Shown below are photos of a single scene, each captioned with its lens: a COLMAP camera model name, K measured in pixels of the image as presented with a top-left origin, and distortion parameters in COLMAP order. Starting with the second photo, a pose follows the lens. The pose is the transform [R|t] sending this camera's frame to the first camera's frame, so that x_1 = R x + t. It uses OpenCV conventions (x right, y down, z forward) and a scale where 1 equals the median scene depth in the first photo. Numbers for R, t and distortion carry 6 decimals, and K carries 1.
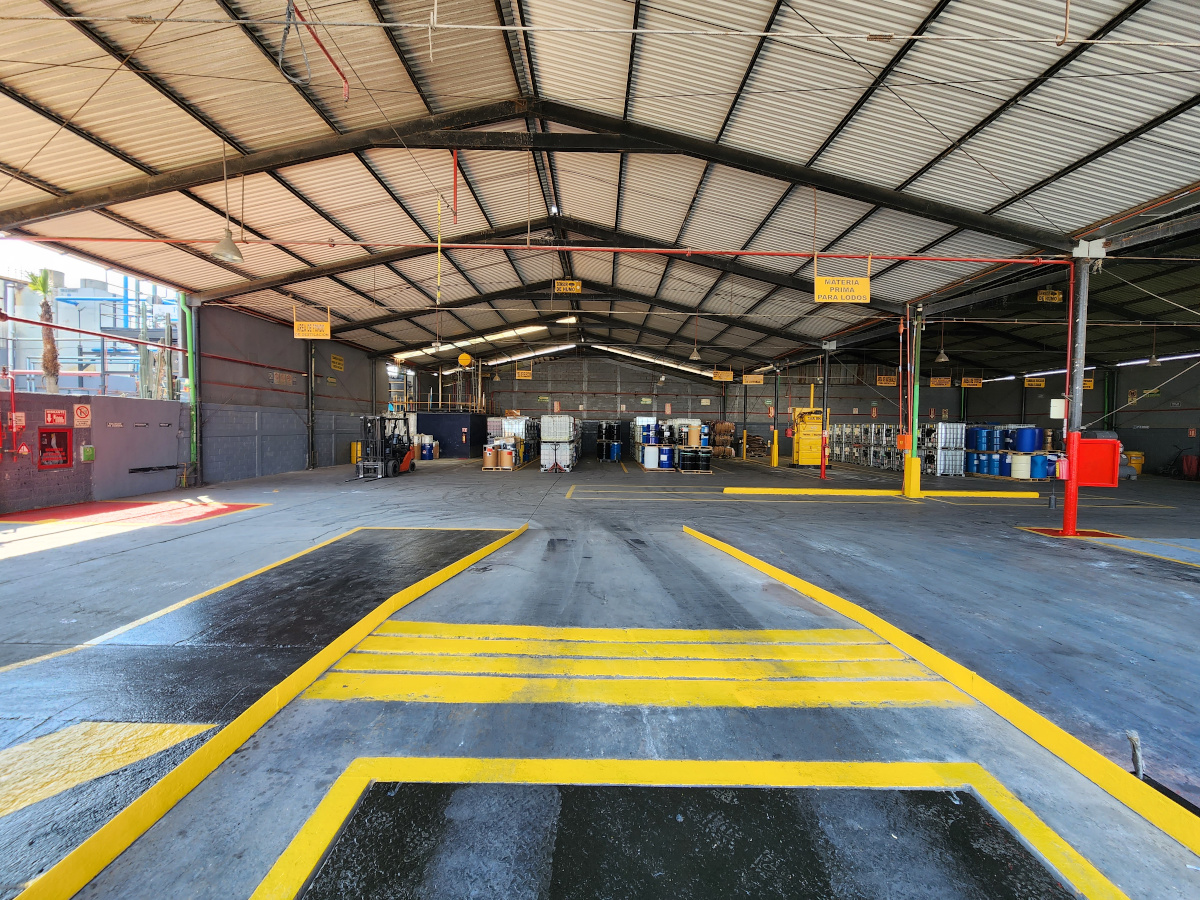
lens RADIAL K [[490.9, 0, 602.9], [0, 490.9, 447.8], [0, 0, 1]] dist [0.004472, -0.000359]
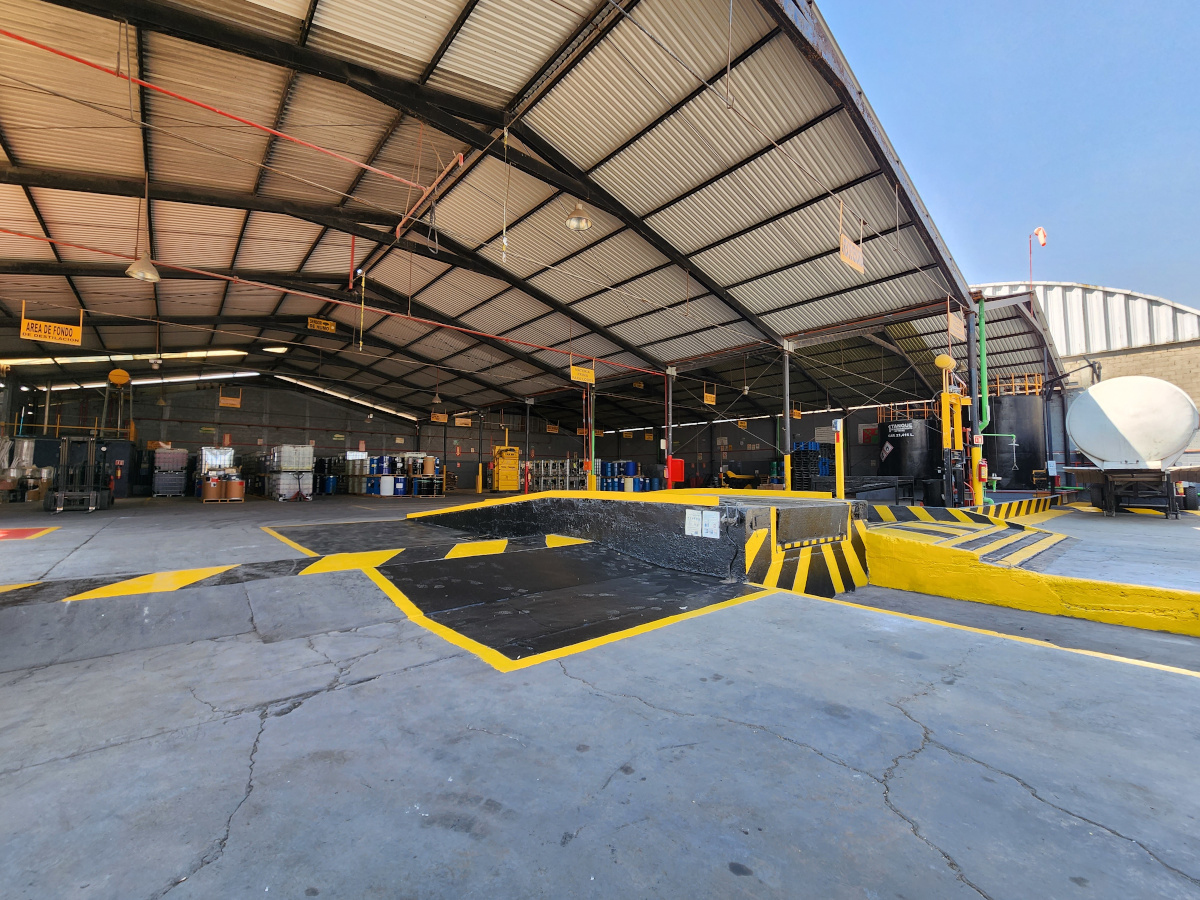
lens RADIAL K [[490.9, 0, 599.1], [0, 490.9, 446.5], [0, 0, 1]] dist [0.004472, -0.000359]
pose [[0.758253, 0.029210, 0.651305, -0.268072], [0.033221, 0.995967, -0.083343, 0.039938], [-0.651113, 0.084832, 0.754225, -0.160966]]
